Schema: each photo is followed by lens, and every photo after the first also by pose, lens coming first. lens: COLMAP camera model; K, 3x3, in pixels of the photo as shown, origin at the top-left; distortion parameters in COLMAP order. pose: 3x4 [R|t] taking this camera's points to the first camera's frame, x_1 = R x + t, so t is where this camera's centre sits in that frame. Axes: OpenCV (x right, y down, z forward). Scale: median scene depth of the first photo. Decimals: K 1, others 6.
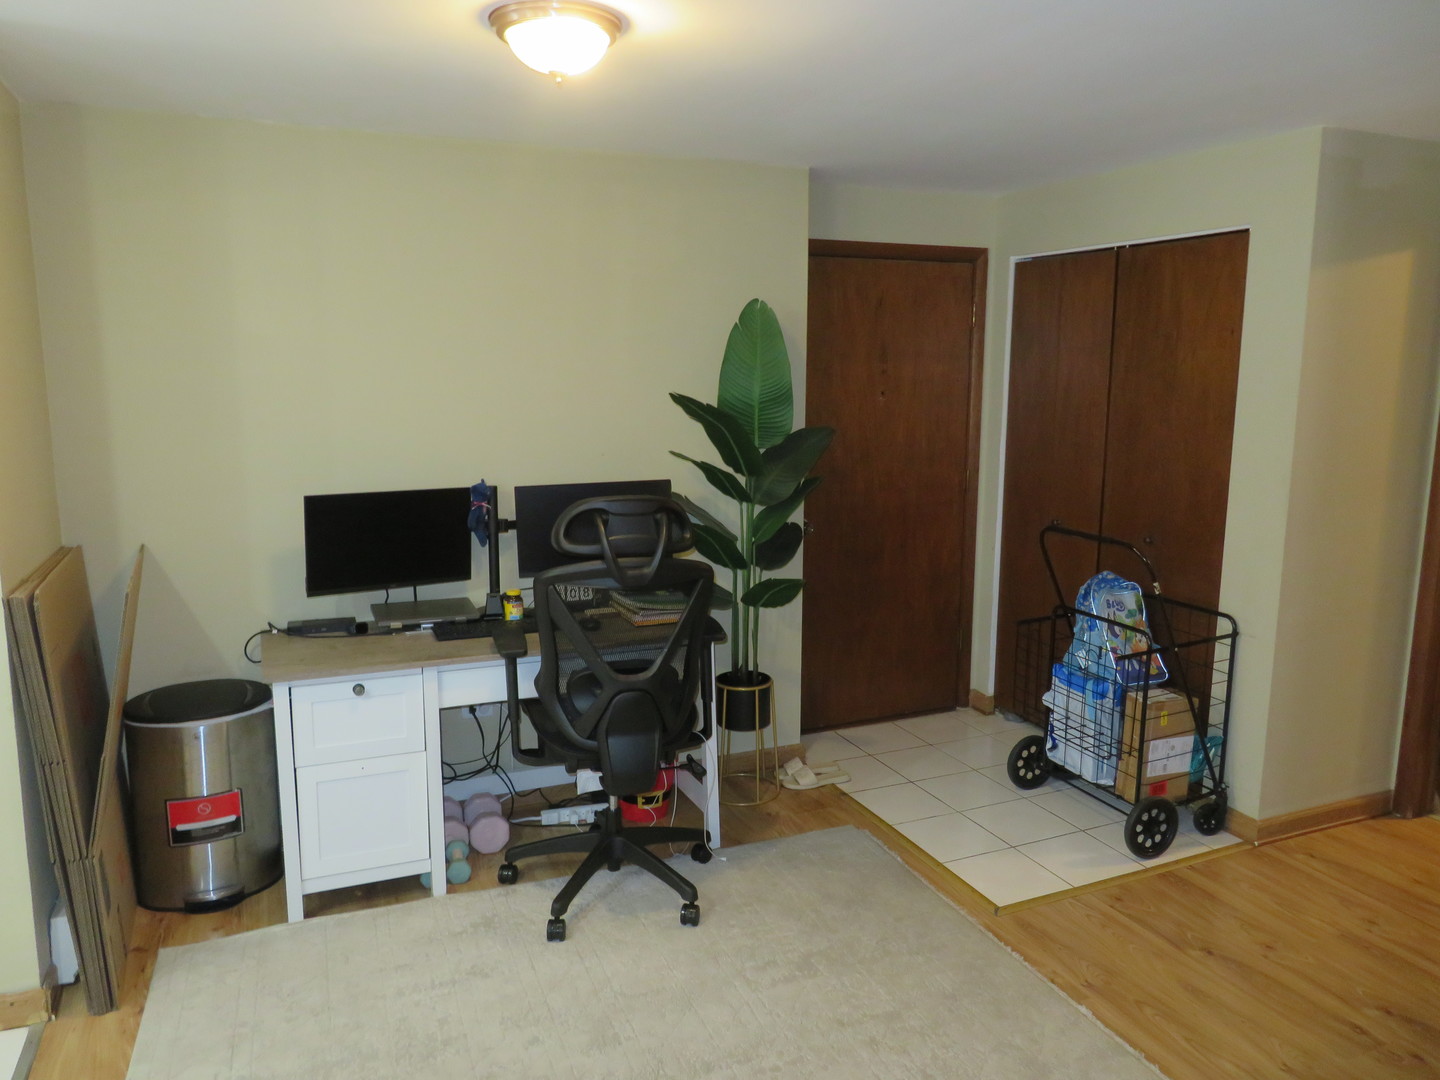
lens RADIAL K [[1027.2, 0, 720.0], [0, 1027.2, 540.0], [0, 0, 1]] dist [-0.007863, 0.001204]
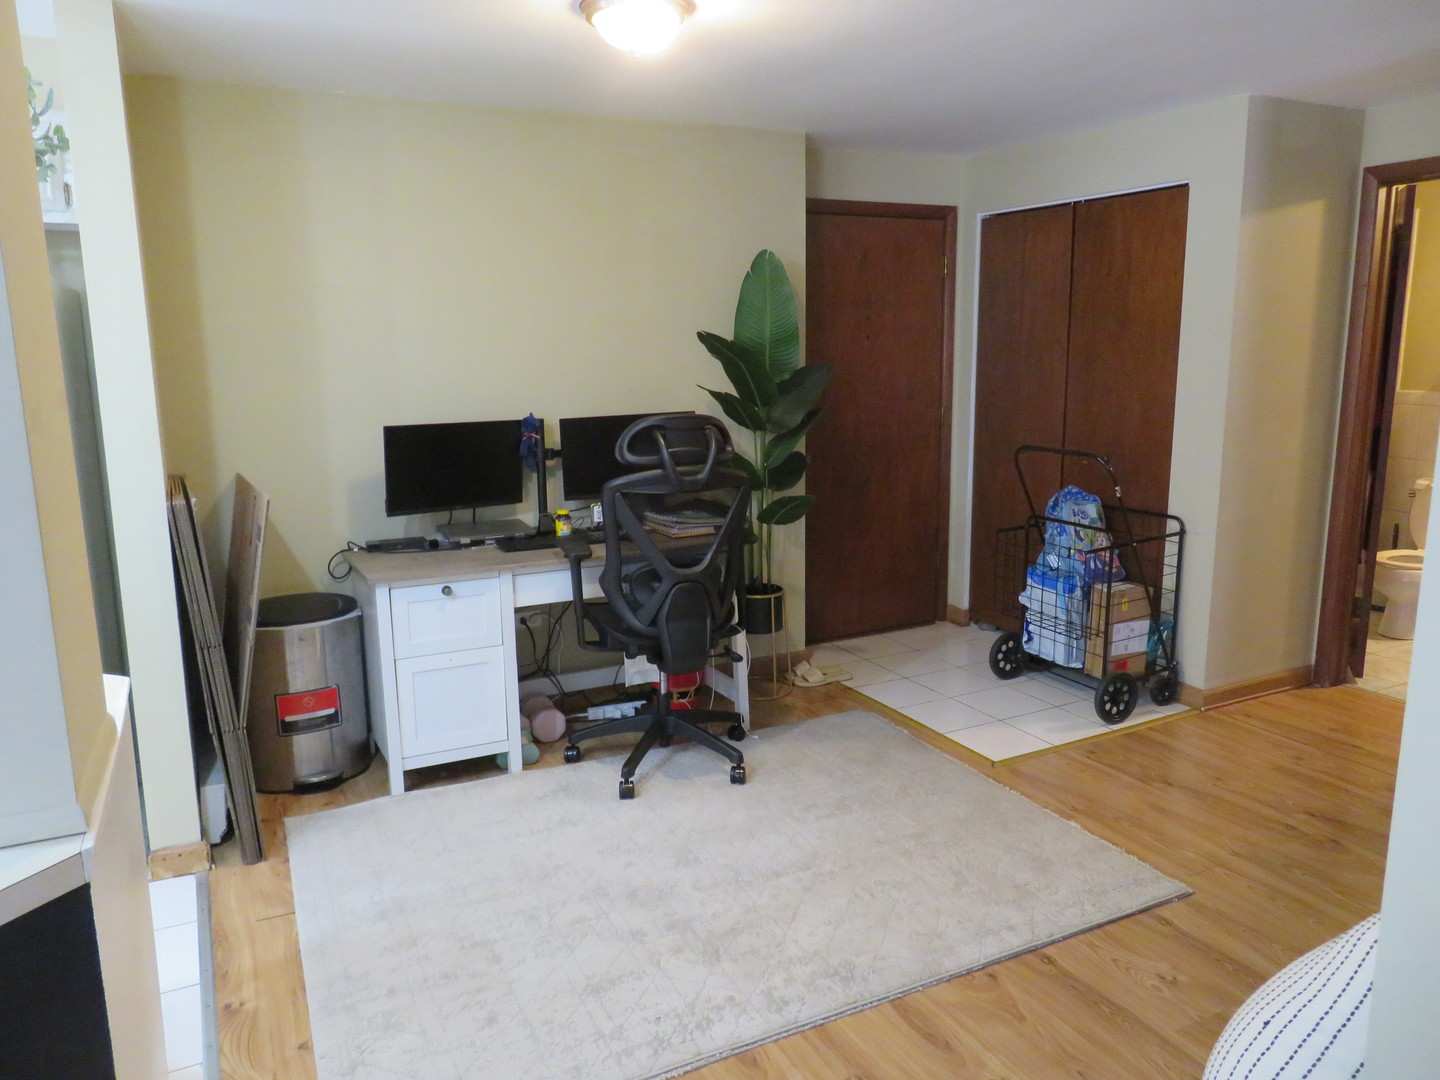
lens RADIAL K [[1029.3, 0, 721.5], [0, 1029.3, 536.9], [0, 0, 1]] dist [-0.009588, -0.003643]
pose [[0.997764, -0.028429, 0.060482, -0.094635], [0.027108, 0.999378, 0.022551, 0.056754], [-0.061086, -0.020861, 0.997914, -0.140143]]
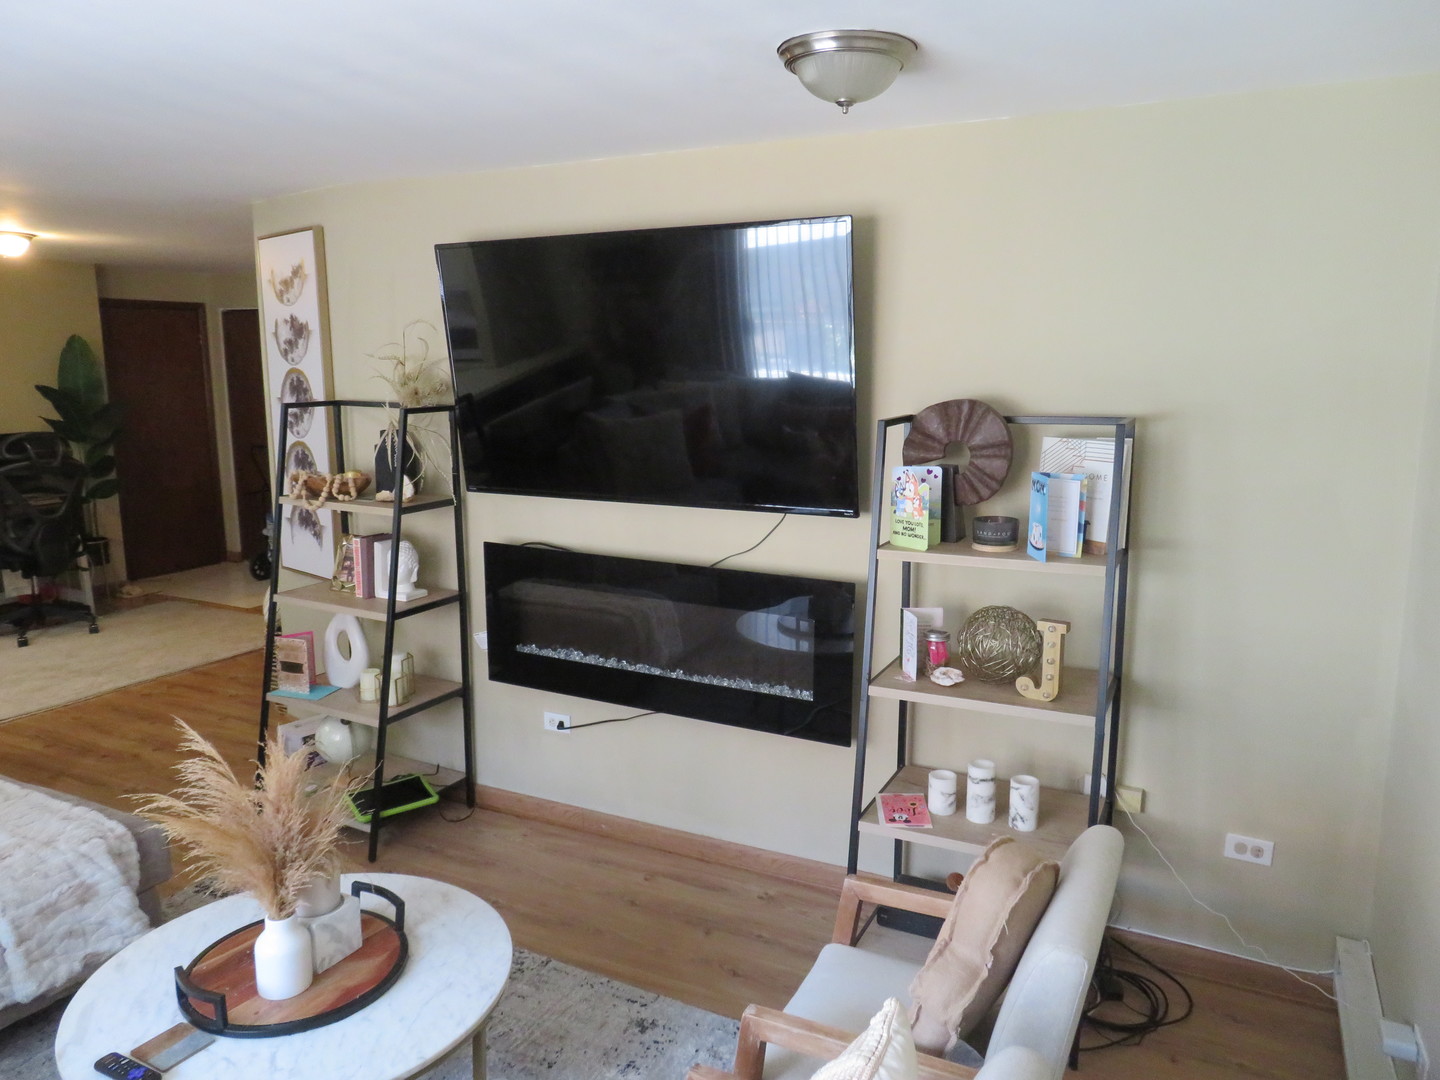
lens RADIAL K [[1038.5, 0, 719.3], [0, 1038.5, 535.6], [0, 0, 1]] dist [-0.003041, -0.000364]
pose [[0.770955, -0.114152, 0.626576, -0.301261], [0.111587, 0.992799, 0.043573, 0.190531], [-0.627038, 0.036325, 0.778141, -1.267678]]
